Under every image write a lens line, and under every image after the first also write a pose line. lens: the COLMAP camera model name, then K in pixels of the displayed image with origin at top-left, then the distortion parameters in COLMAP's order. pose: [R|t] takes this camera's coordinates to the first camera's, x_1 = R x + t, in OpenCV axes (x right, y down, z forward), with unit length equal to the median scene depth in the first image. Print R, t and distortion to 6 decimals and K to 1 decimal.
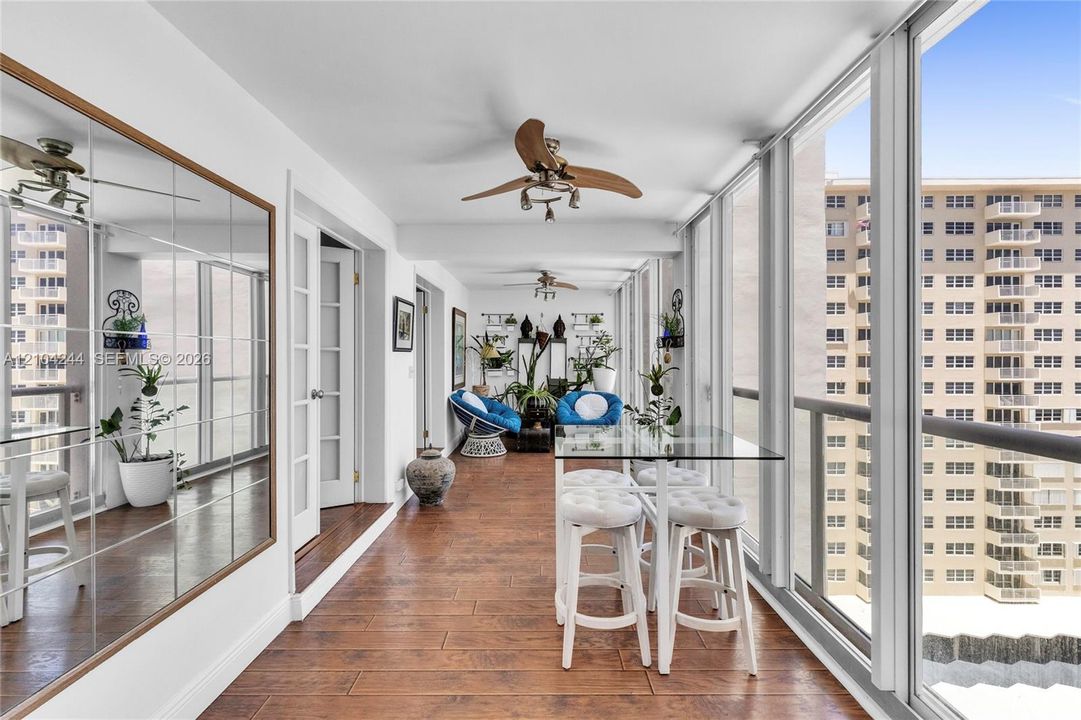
lens RADIAL K [[485.9, 0, 542.4], [0, 485.9, 356.8], [0, 0, 1]] dist [0.002502, 0.000208]
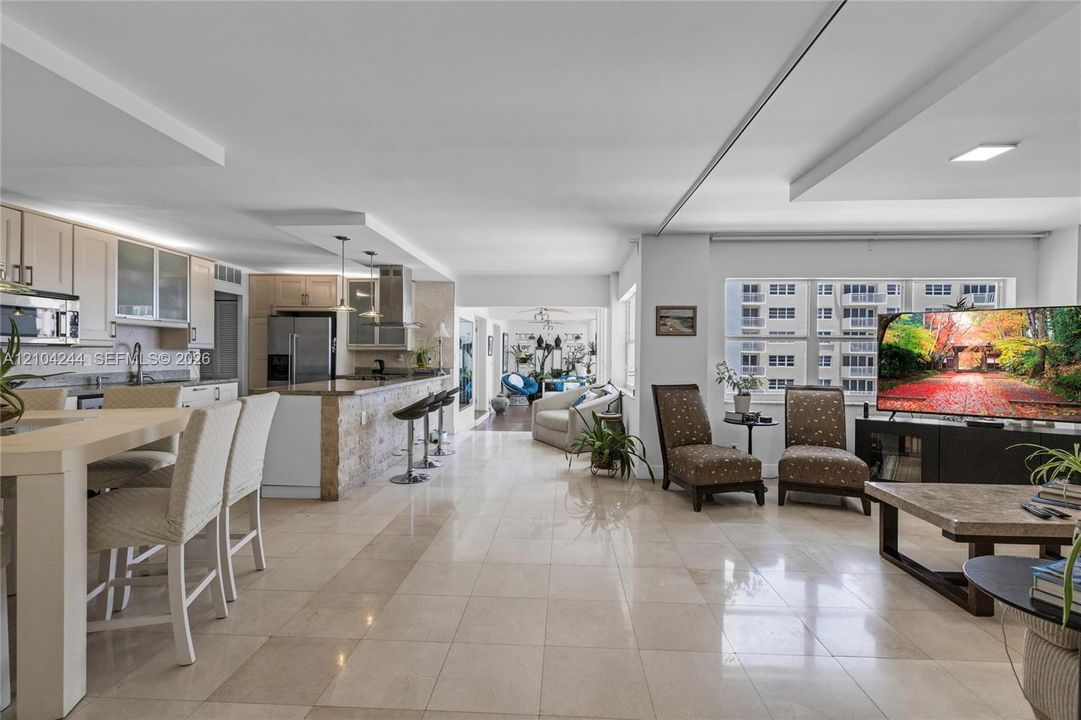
lens RADIAL K [[485.9, 0, 542.4], [0, 485.9, 356.8], [0, 0, 1]] dist [0.002502, 0.000208]
pose [[0.999003, 0.006744, -0.044130, 0.070871], [-0.006489, 0.999961, 0.005921, -0.015155], [0.044168, -0.005629, 0.999008, -1.036617]]
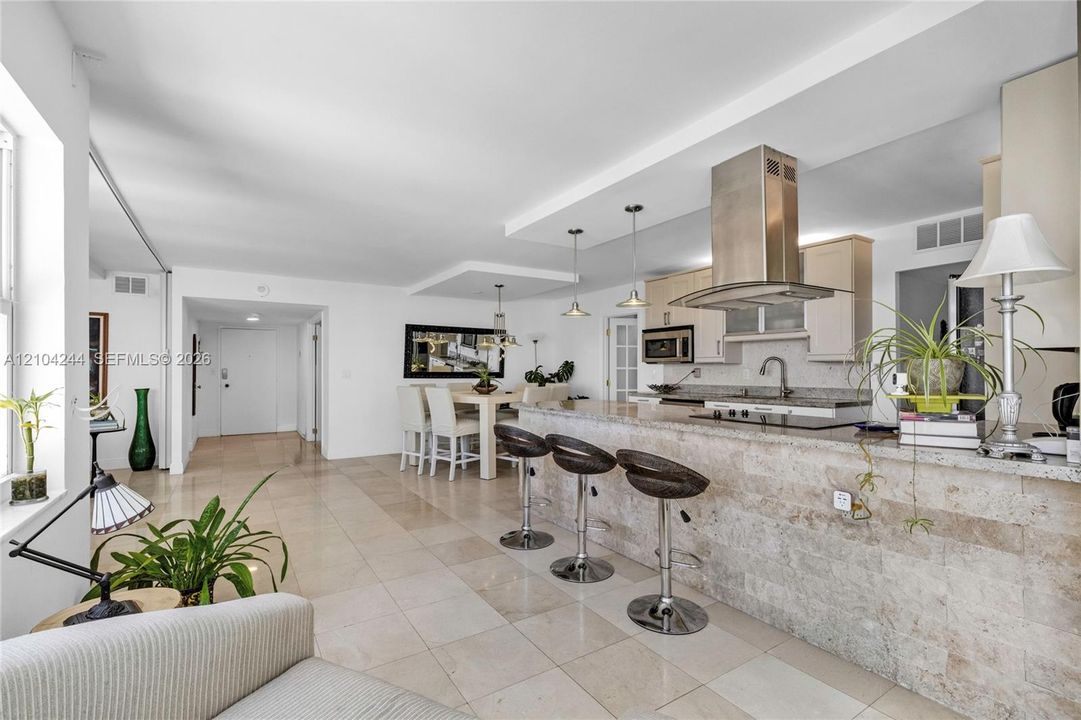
lens RADIAL K [[485.9, 0, 542.4], [0, 485.9, 356.8], [0, 0, 1]] dist [0.002502, 0.000208]
pose [[-0.836417, -0.013788, -0.547920, 0.115643], [0.001692, 0.999614, -0.027738, -0.008669], [0.548090, -0.024128, -0.836071, 0.129779]]
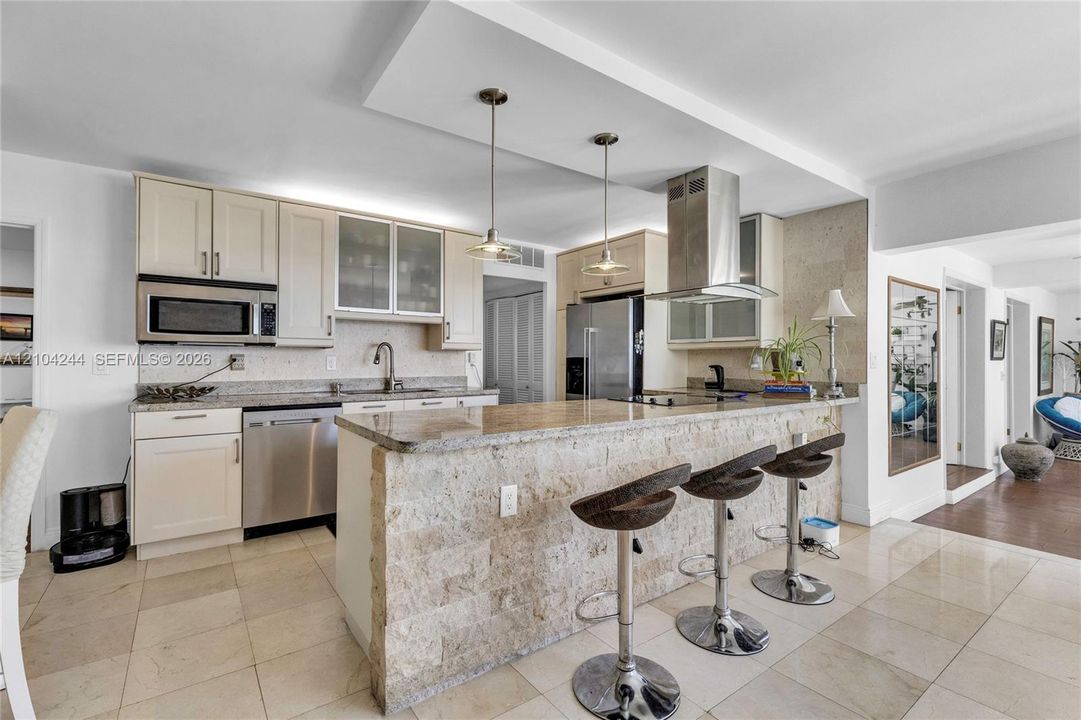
lens RADIAL K [[488.9, 0, 536.8], [0, 488.9, 359.3], [0, 0, 1]] dist [0.001050, -0.000488]
pose [[0.590260, -0.001395, -0.807212, 0.030570], [-0.000690, 0.999997, -0.002233, -0.005751], [0.807213, 0.001875, 0.590258, -0.516572]]
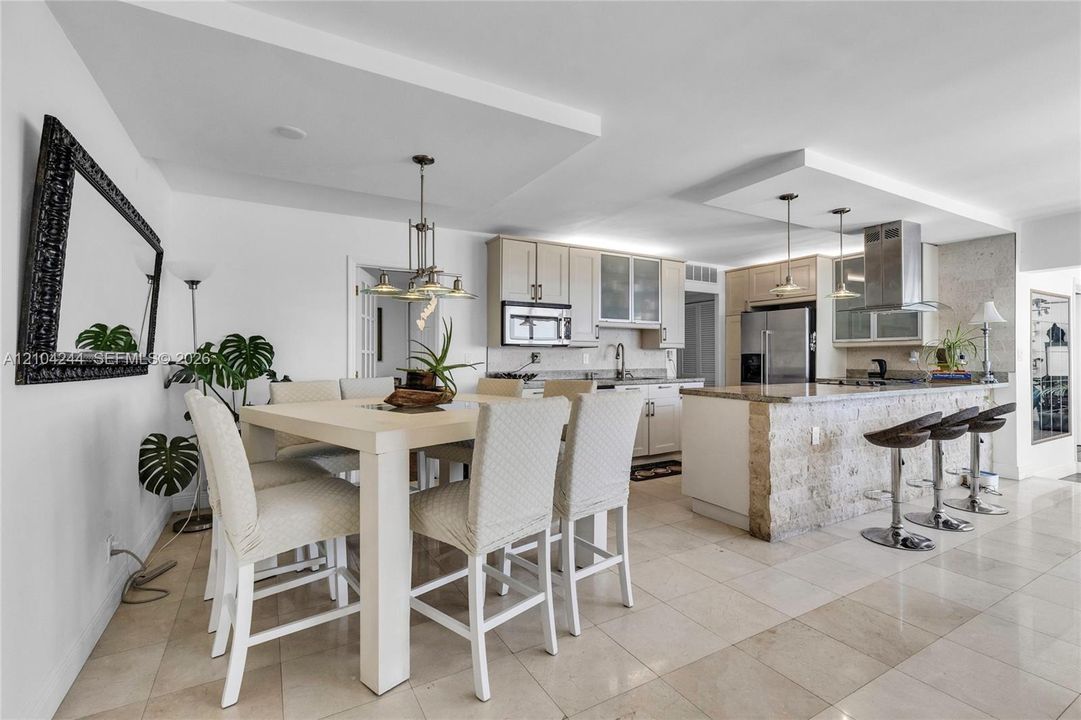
lens RADIAL K [[485.9, 0, 542.4], [0, 485.9, 356.8], [0, 0, 1]] dist [0.002502, 0.000208]
pose [[0.499731, -0.003057, -0.866175, 0.080186], [0.002736, 0.999994, -0.001950, -0.003601], [0.866176, -0.001395, 0.499737, -0.852574]]
